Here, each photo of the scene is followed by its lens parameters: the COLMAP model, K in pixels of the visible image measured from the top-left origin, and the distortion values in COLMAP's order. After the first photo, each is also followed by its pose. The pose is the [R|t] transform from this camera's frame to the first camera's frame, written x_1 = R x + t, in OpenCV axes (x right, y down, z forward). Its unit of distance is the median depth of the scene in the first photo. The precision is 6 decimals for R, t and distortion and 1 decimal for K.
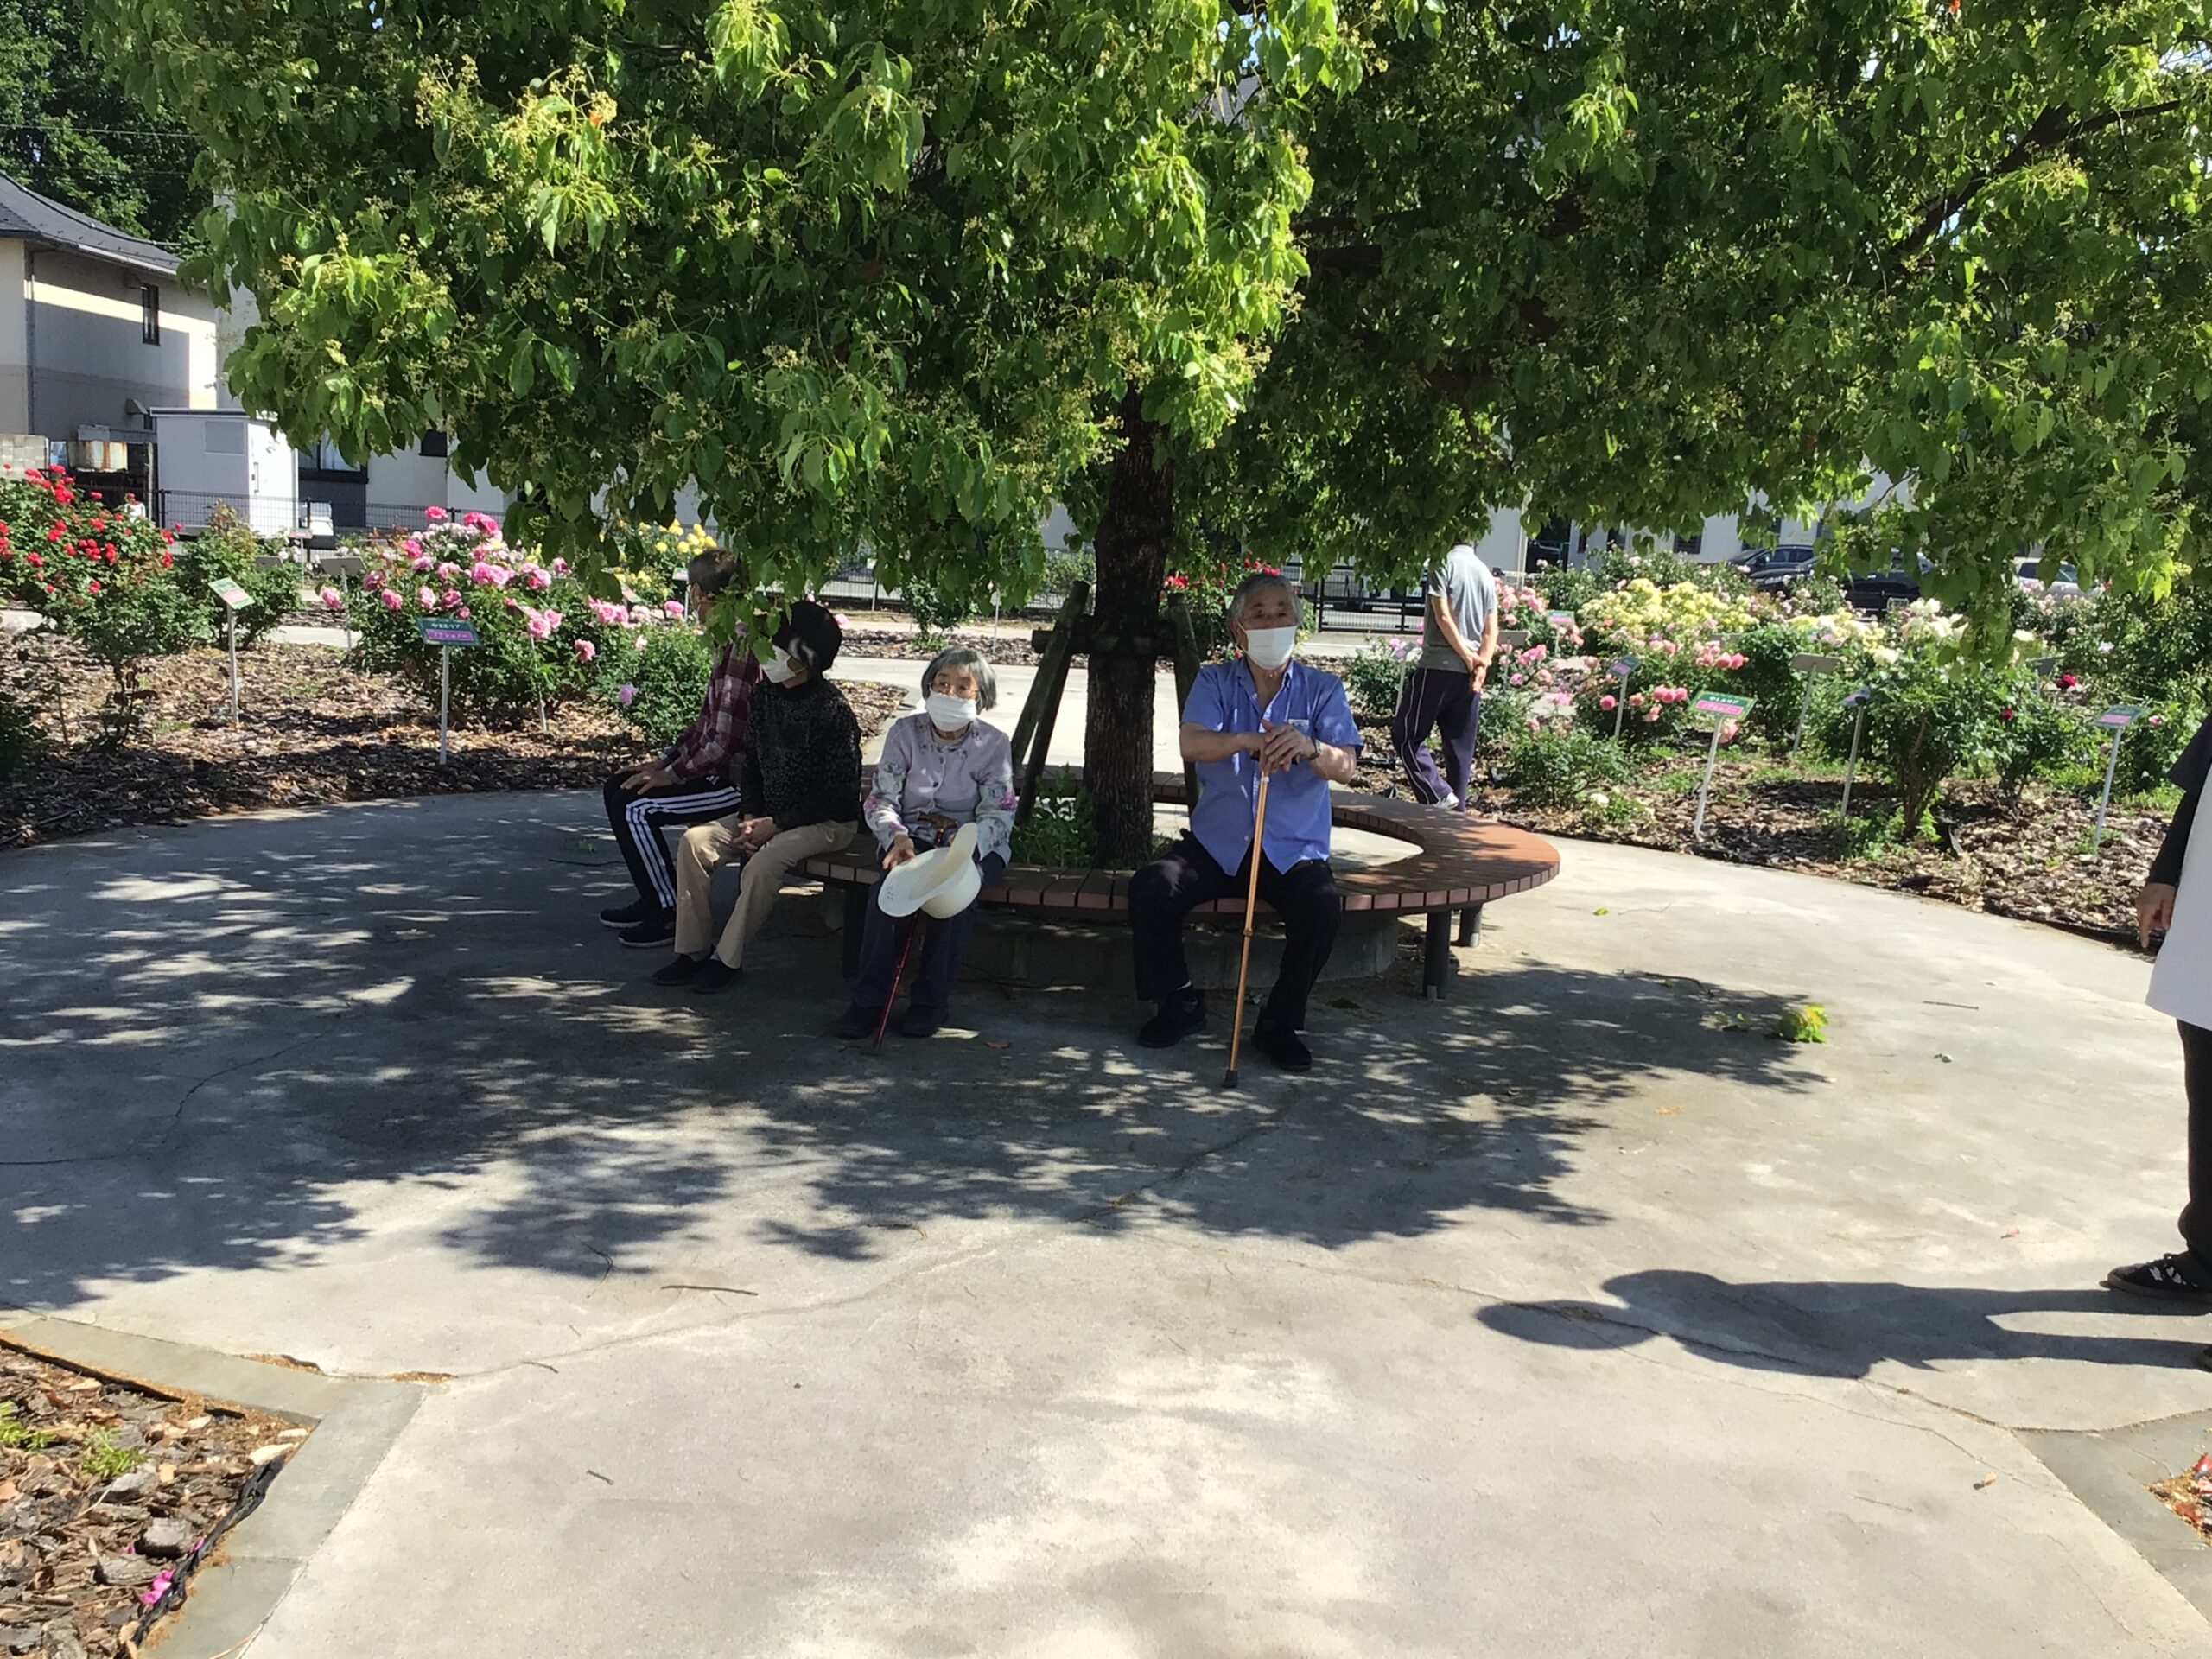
lens RADIAL K [[2119.5, 0, 1100.7], [0, 2119.5, 820.1], [0, 0, 1]] dist [-0.012811, 0.000000]
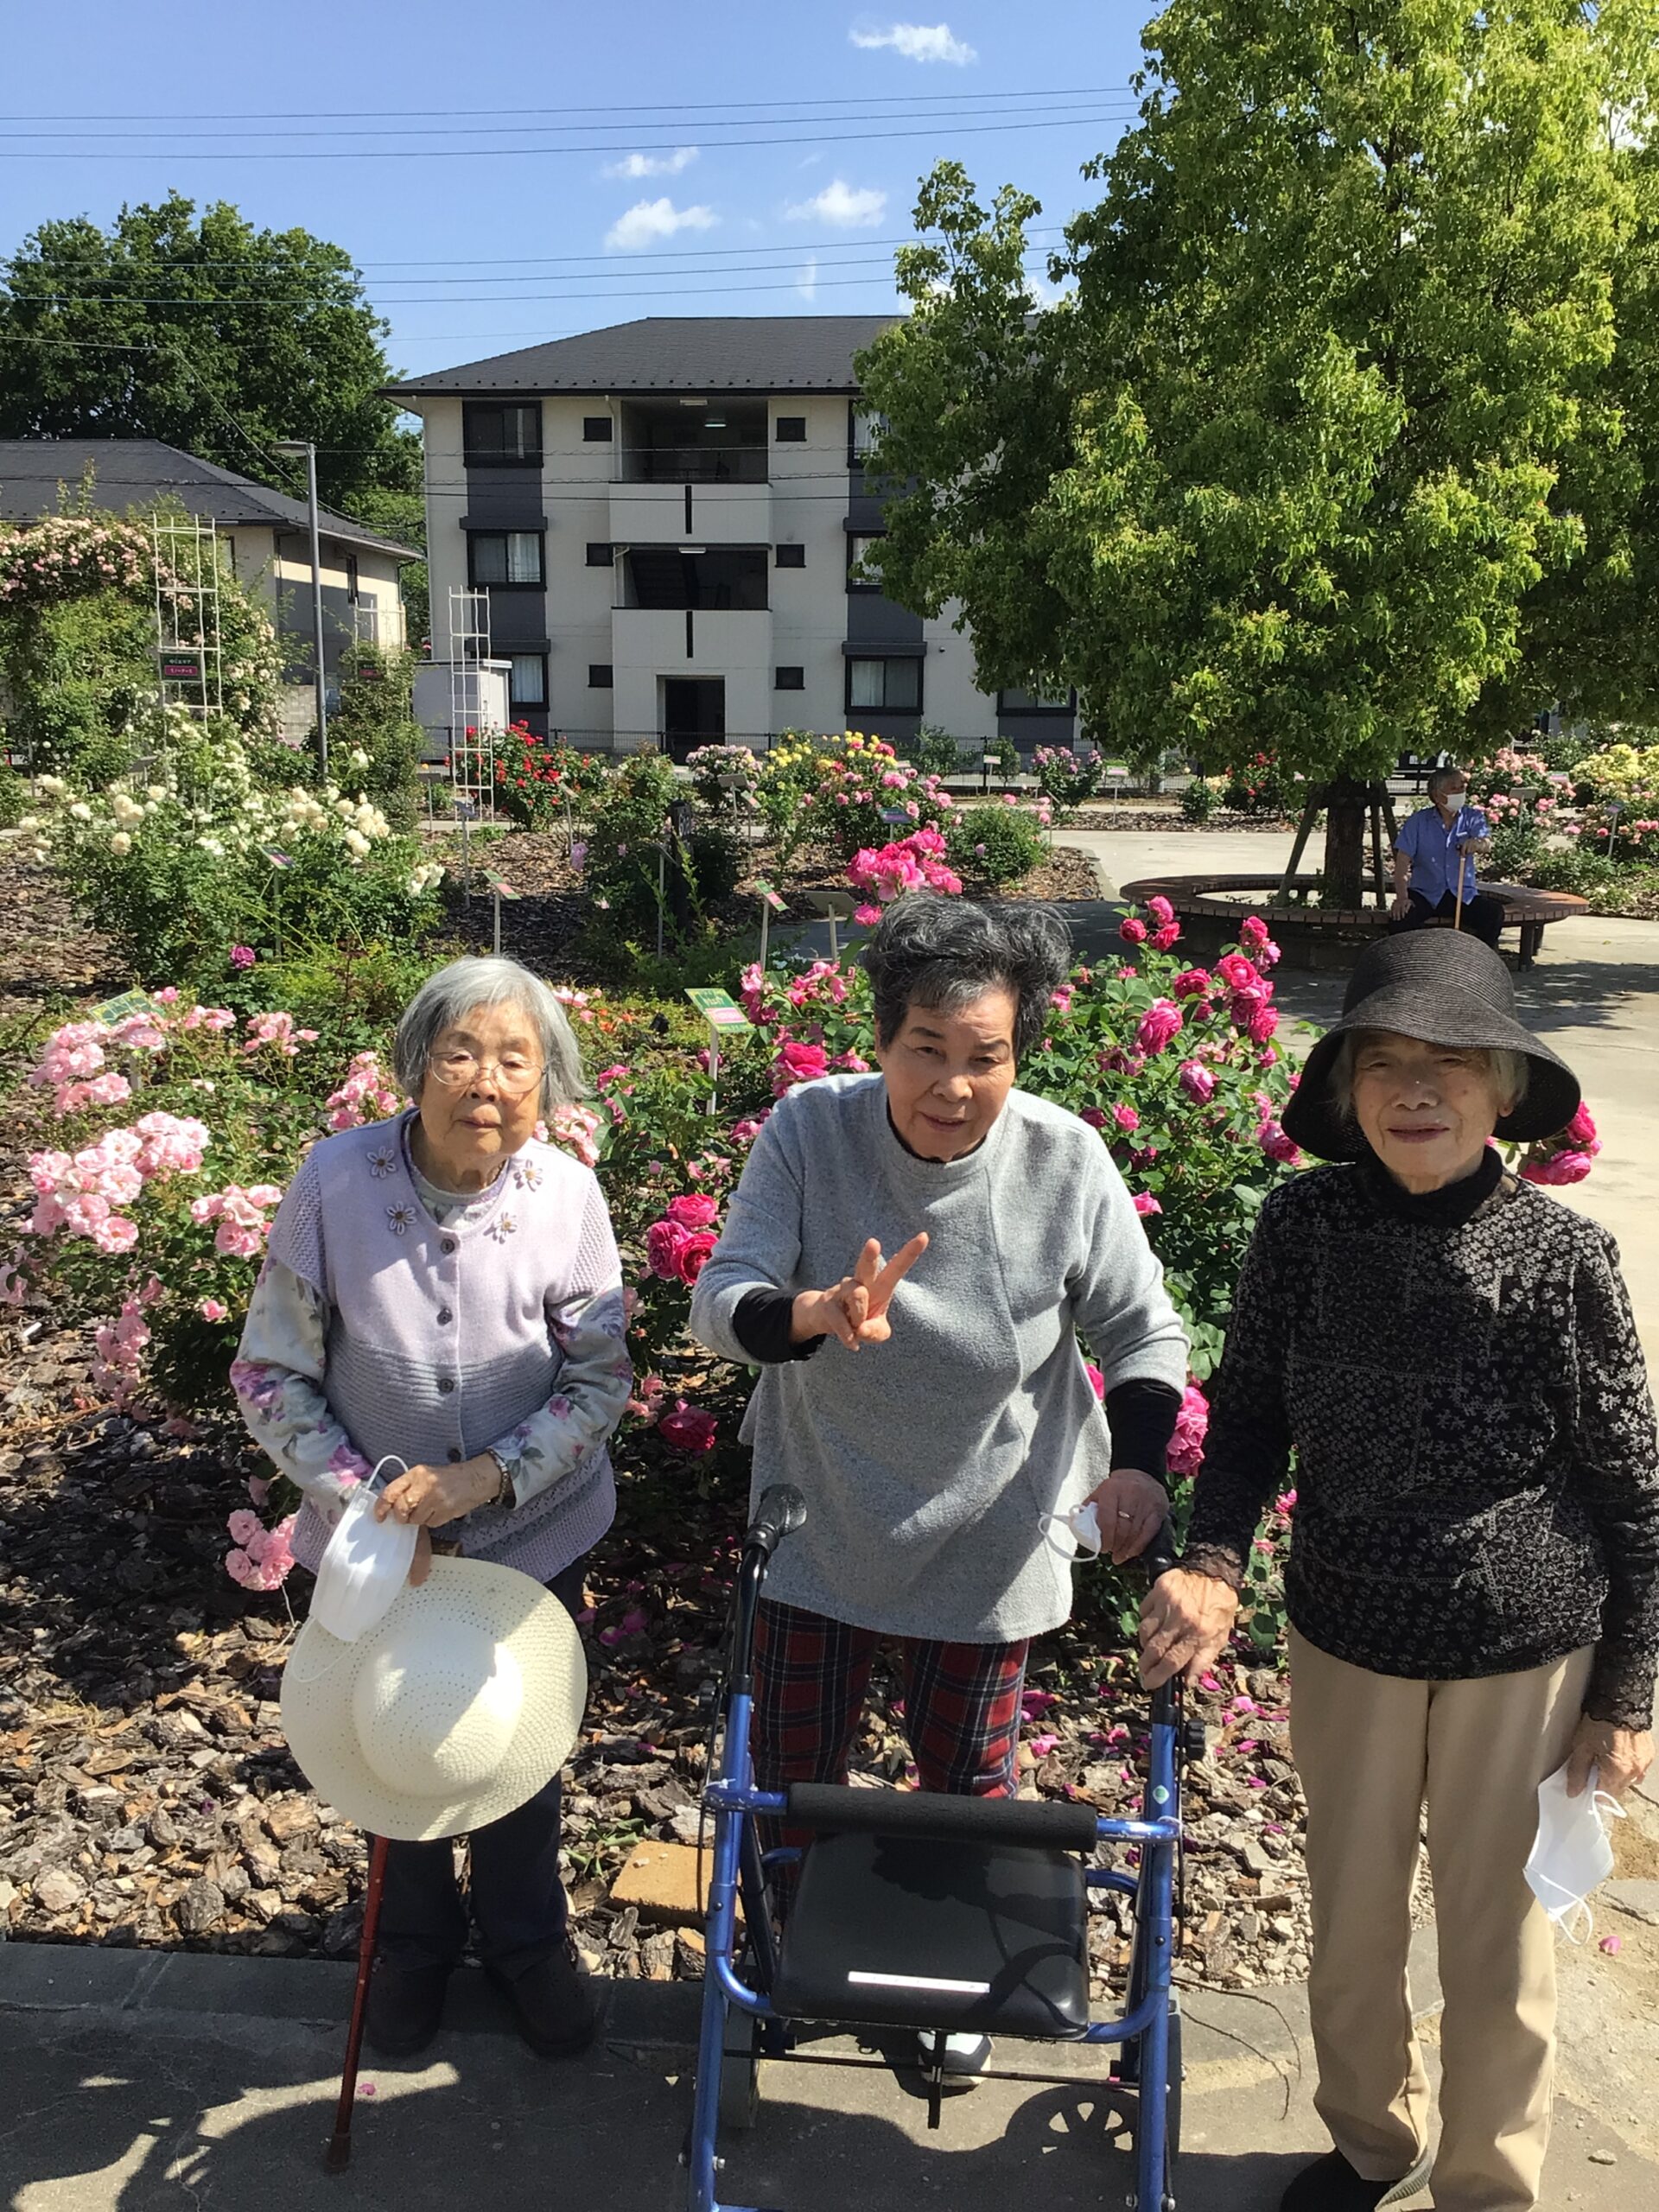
lens RADIAL K [[1976.0, 0, 835.1], [0, 1976.0, 1122.3], [0, 0, 1]] dist [0.001113, -0.005784]
pose [[0.991684, -0.023041, -0.126620, -0.072739], [0.031190, 0.997541, 0.062756, 0.025463], [0.124862, -0.066184, 0.989964, -0.265189]]
